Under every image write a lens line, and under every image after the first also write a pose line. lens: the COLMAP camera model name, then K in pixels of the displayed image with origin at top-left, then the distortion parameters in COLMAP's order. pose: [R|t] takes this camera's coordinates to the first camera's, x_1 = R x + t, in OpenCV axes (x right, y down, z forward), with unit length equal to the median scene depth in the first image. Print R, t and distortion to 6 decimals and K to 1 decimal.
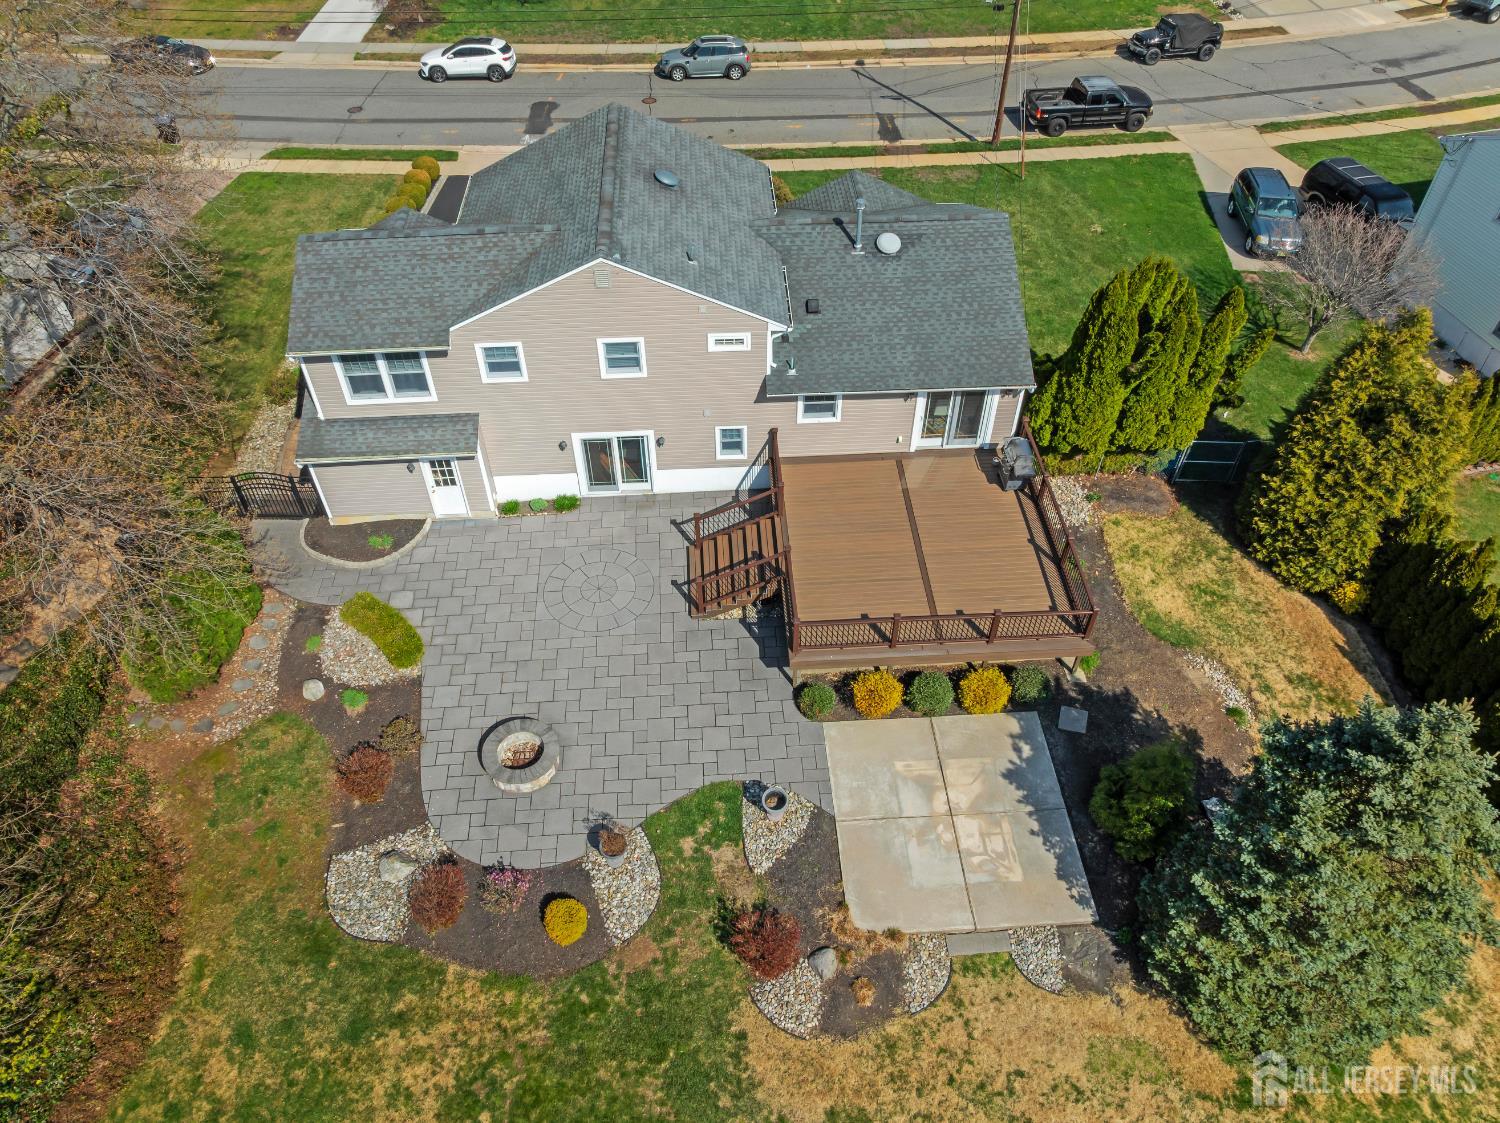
lens RADIAL K [[1065.9, 0, 748.4], [0, 1065.9, 554.8], [0, 0, 1]] dist [-0.050364, 0.017674]
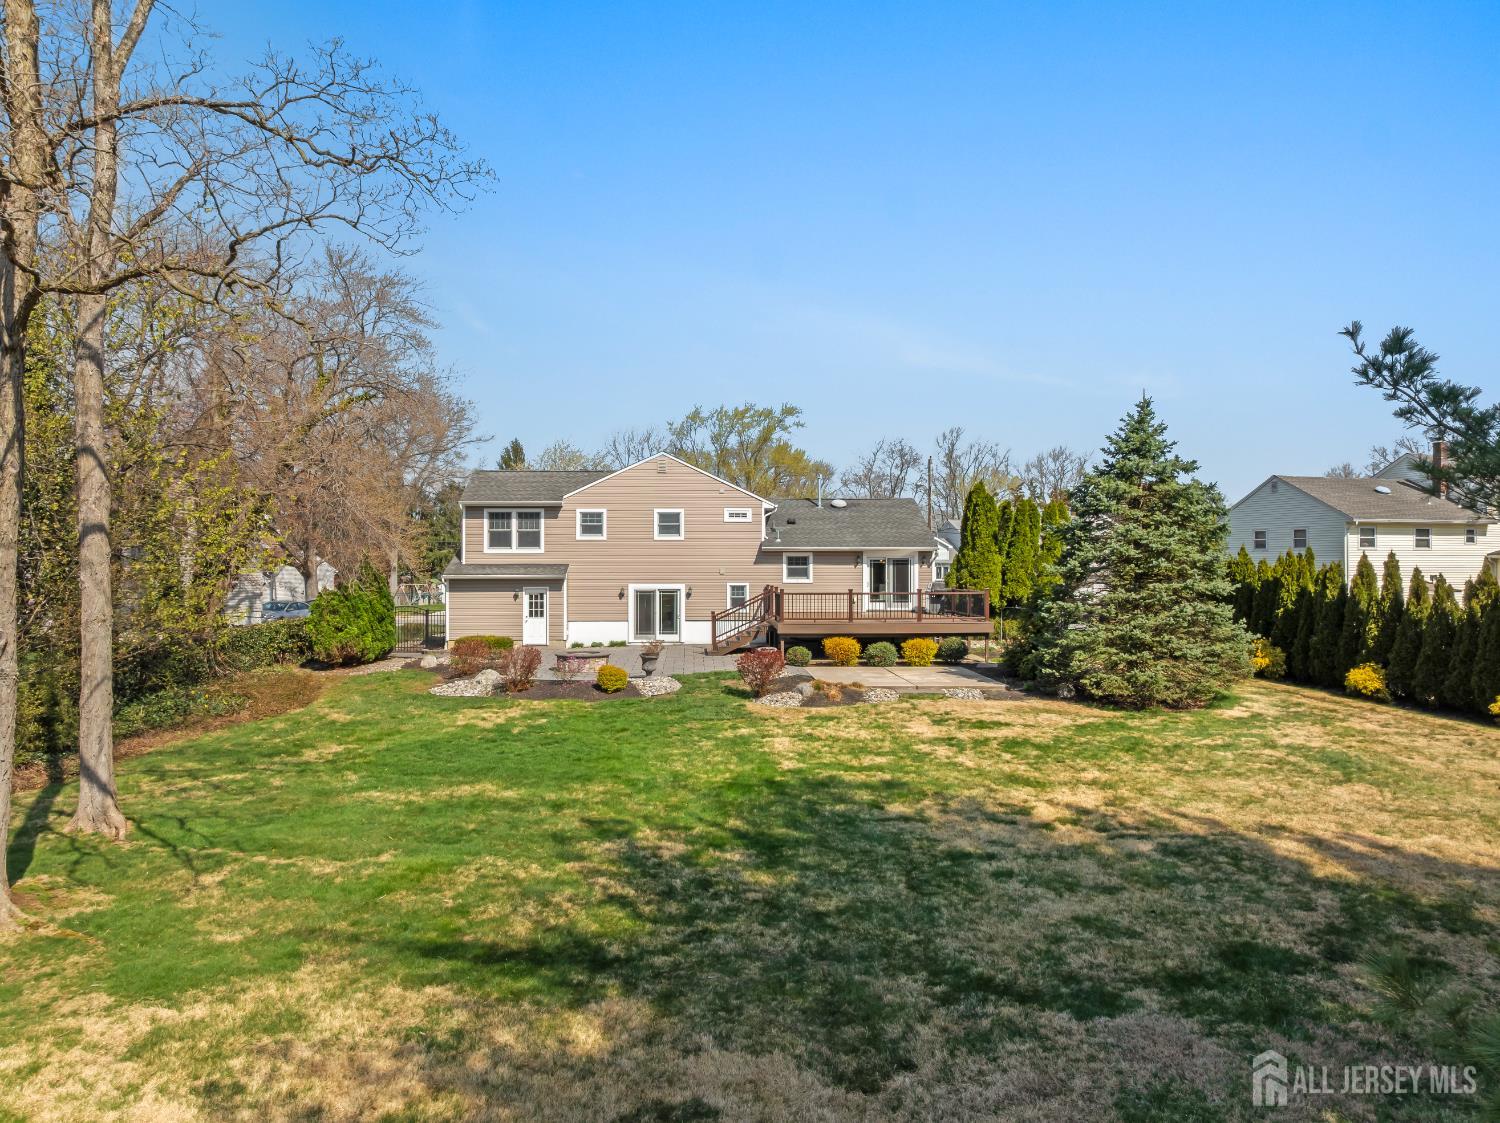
lens RADIAL K [[1065.9, 0, 753.7], [0, 1065.9, 562.5], [0, 0, 1]] dist [-0.050364, 0.017674]
pose [[0.999972, 0.004454, -0.005939, 0.014844], [-0.007363, 0.697545, -0.716503, 0.959259], [0.000951, 0.716527, 0.697559, -0.046906]]
